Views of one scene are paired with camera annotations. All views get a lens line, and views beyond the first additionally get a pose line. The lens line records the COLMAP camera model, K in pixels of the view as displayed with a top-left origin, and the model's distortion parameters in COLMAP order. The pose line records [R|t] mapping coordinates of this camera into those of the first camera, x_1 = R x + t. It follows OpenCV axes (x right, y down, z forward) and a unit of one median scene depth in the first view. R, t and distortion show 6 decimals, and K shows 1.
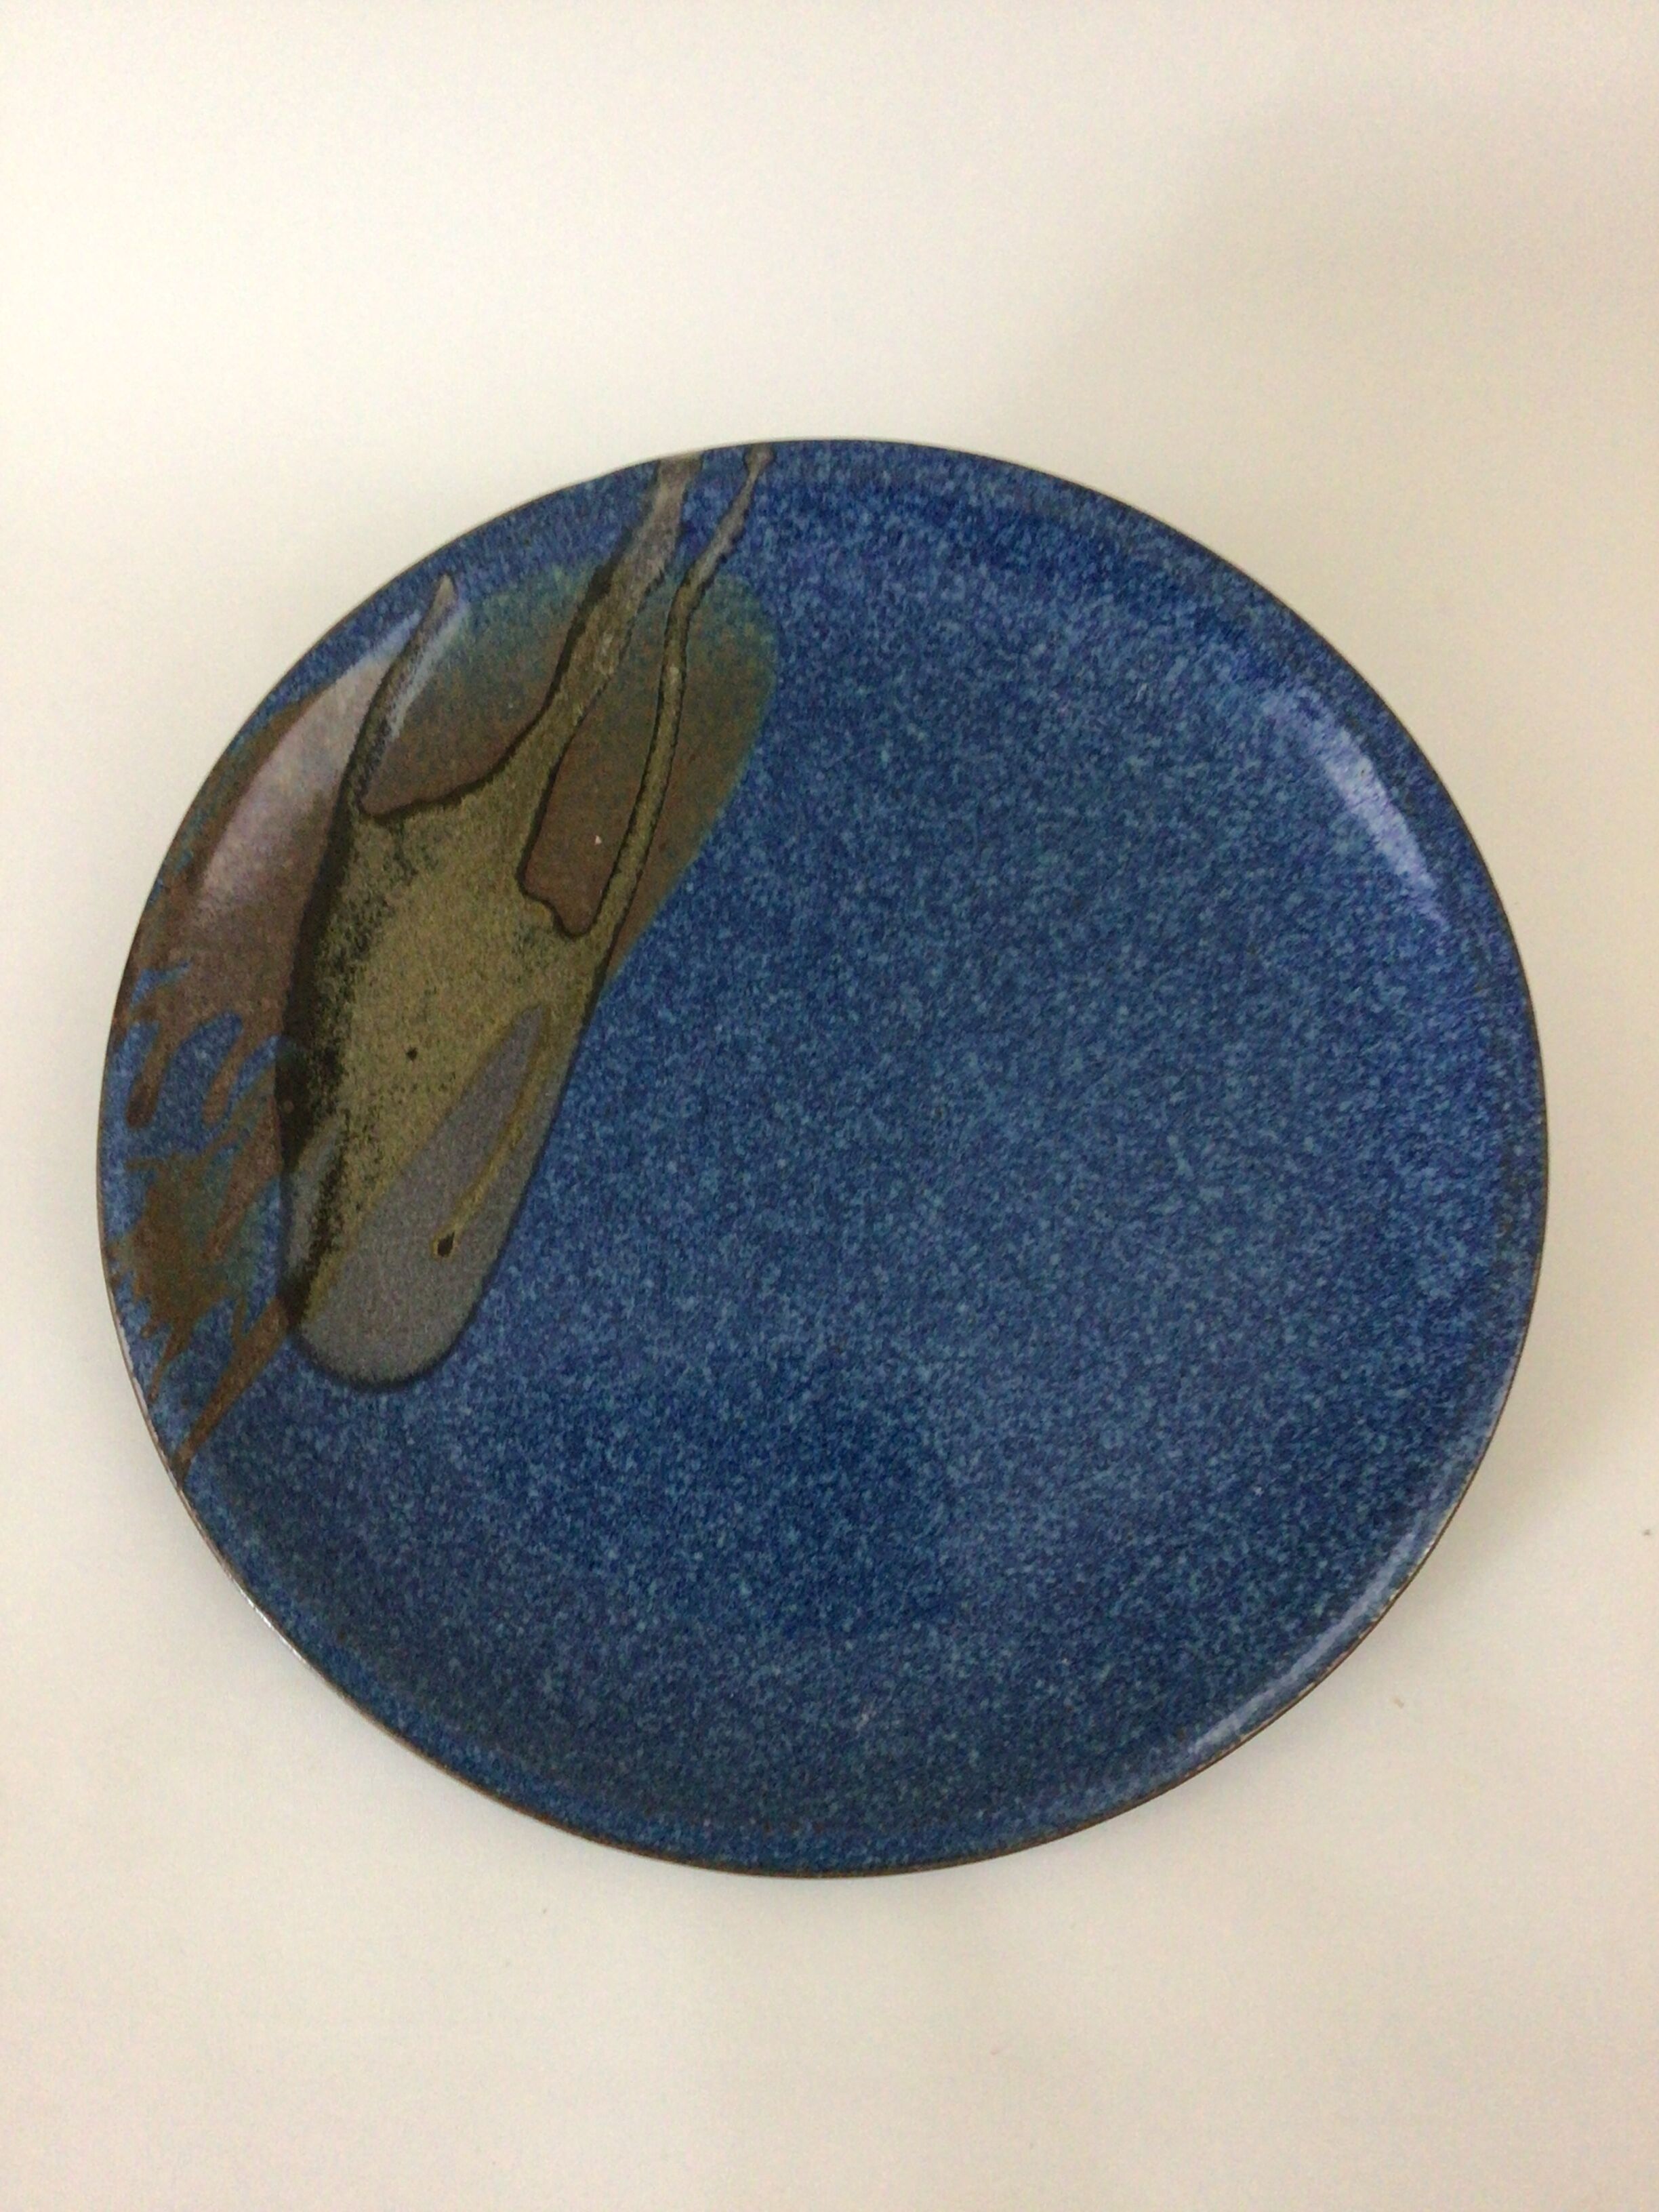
lens RADIAL K [[3089.0, 0, 831.9], [0, 3089.0, 1107.2], [0, 0, 1]] dist [0.200722, 0.000000]
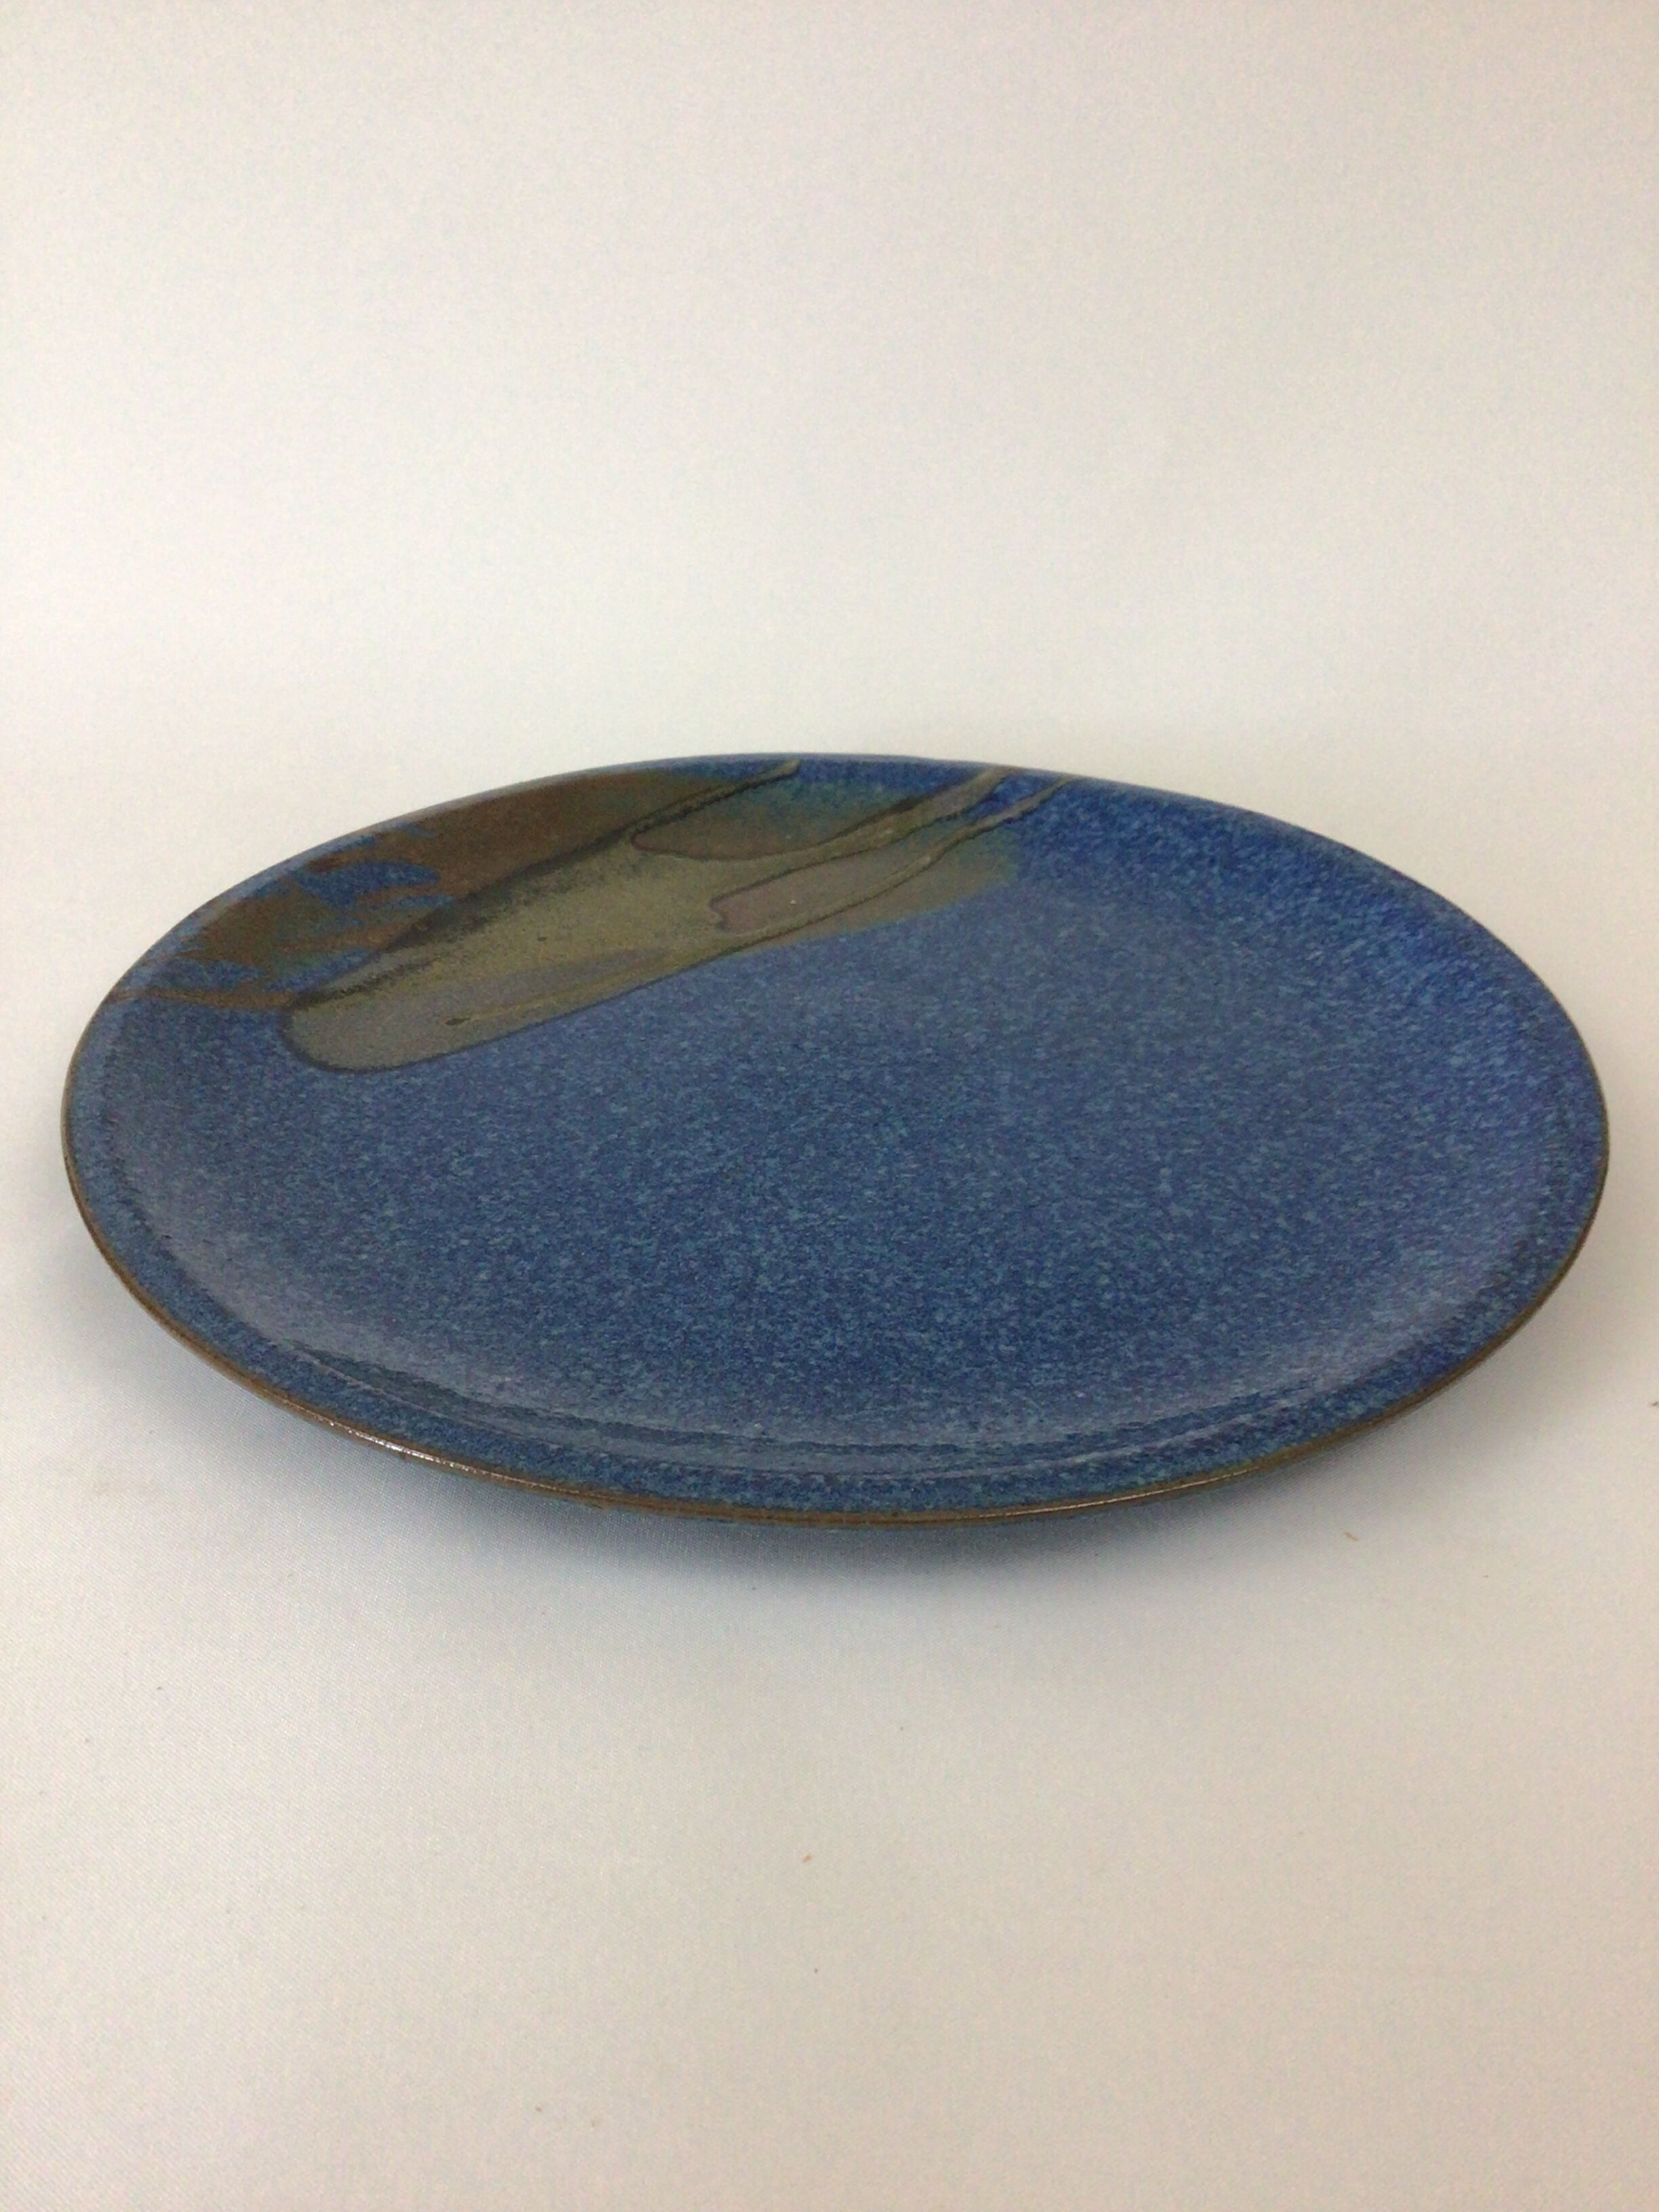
lens RADIAL K [[3089.0, 0, 829.6], [0, 3089.0, 1108.1], [0, 0, 1]] dist [0.200722, 0.000000]
pose [[0.851884, 0.100848, -0.513930, 0.504560], [-0.518766, 0.297285, -0.801563, 0.804263], [0.071947, 0.949448, 0.305569, 0.727368]]
